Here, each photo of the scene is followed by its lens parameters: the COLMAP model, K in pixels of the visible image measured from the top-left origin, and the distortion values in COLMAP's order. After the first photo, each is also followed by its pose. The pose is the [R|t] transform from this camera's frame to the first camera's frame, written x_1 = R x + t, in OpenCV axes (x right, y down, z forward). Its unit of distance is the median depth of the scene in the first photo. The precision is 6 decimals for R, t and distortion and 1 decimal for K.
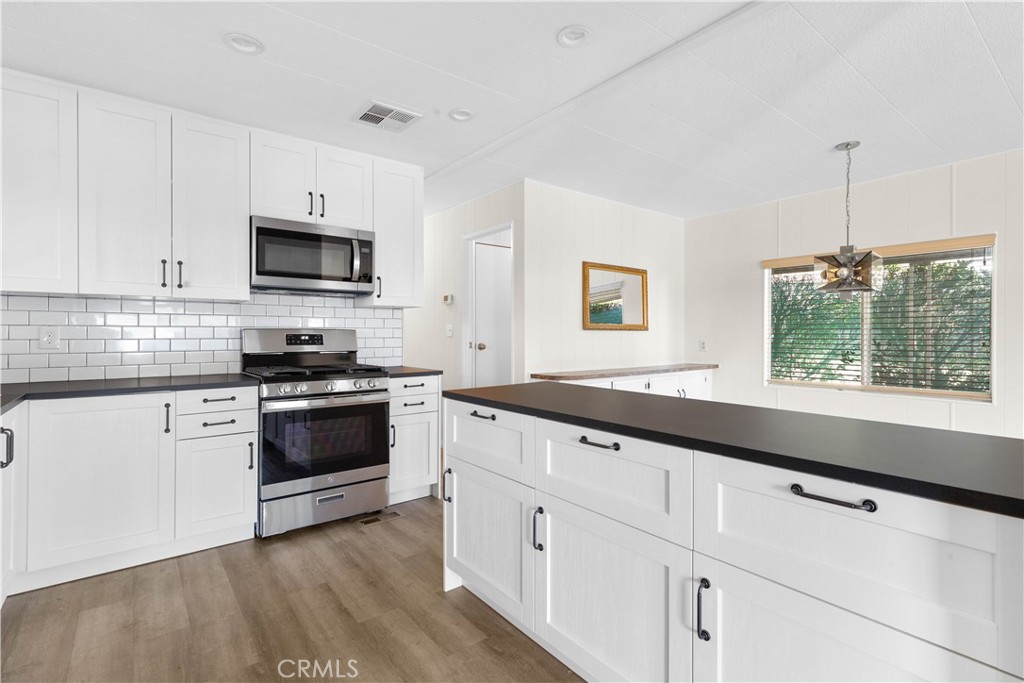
lens RADIAL K [[483.2, 0, 507.9], [0, 483.2, 333.0], [0, 0, 1]] dist [0.001259, 0.000067]
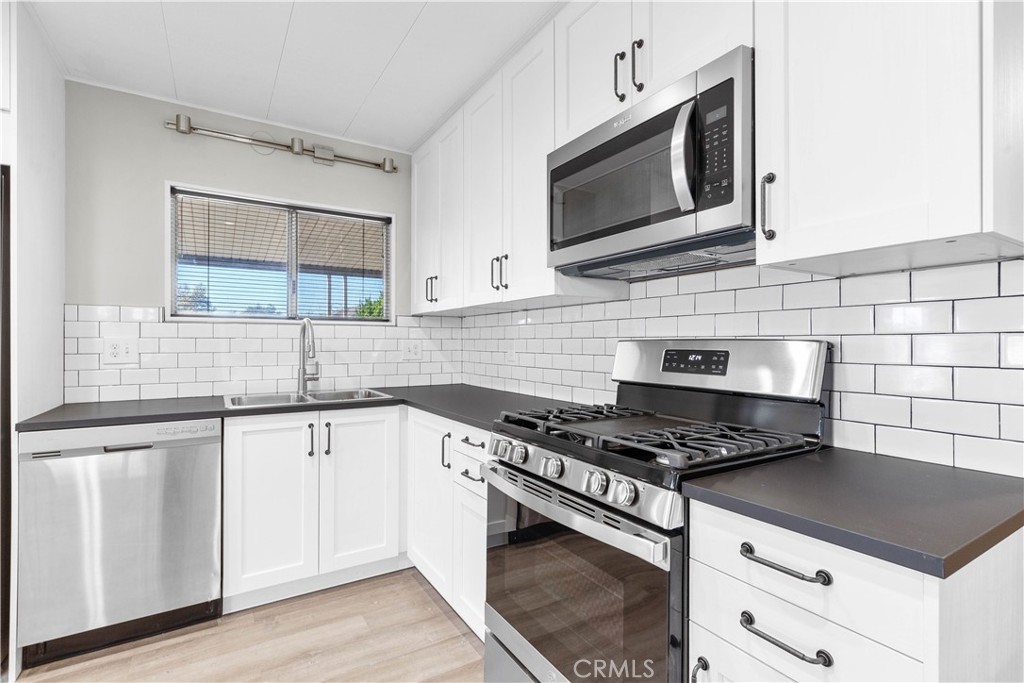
lens RADIAL K [[480.8, 0, 509.8], [0, 480.8, 343.5], [0, 0, 1]] dist [0.000132, 0.000253]
pose [[-0.106122, 0.000261, -0.994353, 0.070149], [-0.002458, 0.999997, 0.000525, -0.003872], [0.994350, 0.002500, -0.106121, 0.924510]]
